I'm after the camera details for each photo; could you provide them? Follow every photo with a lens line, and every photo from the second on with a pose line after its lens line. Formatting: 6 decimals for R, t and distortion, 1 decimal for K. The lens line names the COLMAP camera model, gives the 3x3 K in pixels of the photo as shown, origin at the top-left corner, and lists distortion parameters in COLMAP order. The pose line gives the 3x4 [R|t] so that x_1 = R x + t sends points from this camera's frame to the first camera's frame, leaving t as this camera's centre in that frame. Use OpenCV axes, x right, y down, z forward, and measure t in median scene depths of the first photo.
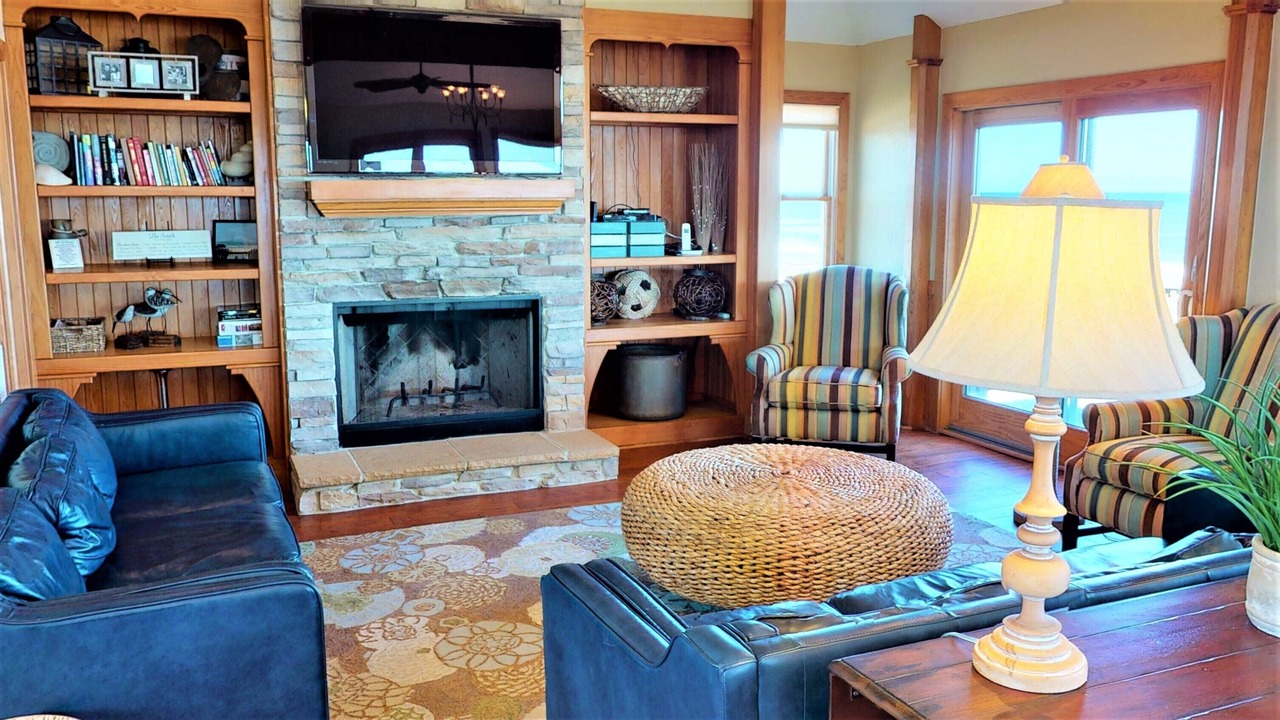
lens RADIAL K [[1082.4, 0, 637.7], [0, 1082.4, 362.8], [0, 0, 1]] dist [-0.011411, 0.022300]
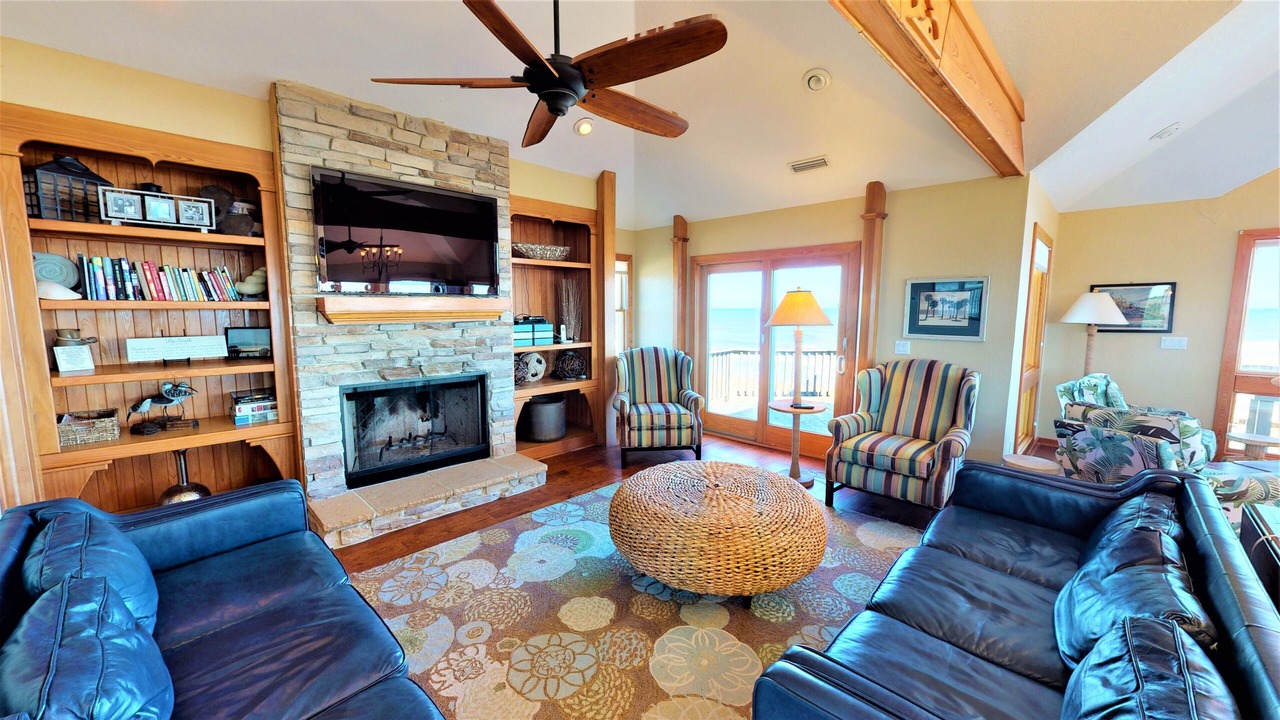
lens RADIAL K [[491.3, 0, 647.3], [0, 491.3, 361.5], [0, 0, 1]] dist [-0.000239, 0.000225]
pose [[0.924737, -0.041543, 0.378332, -0.155552], [0.059756, 0.997545, -0.036522, -0.040751], [-0.375886, 0.056381, 0.924949, 0.273514]]
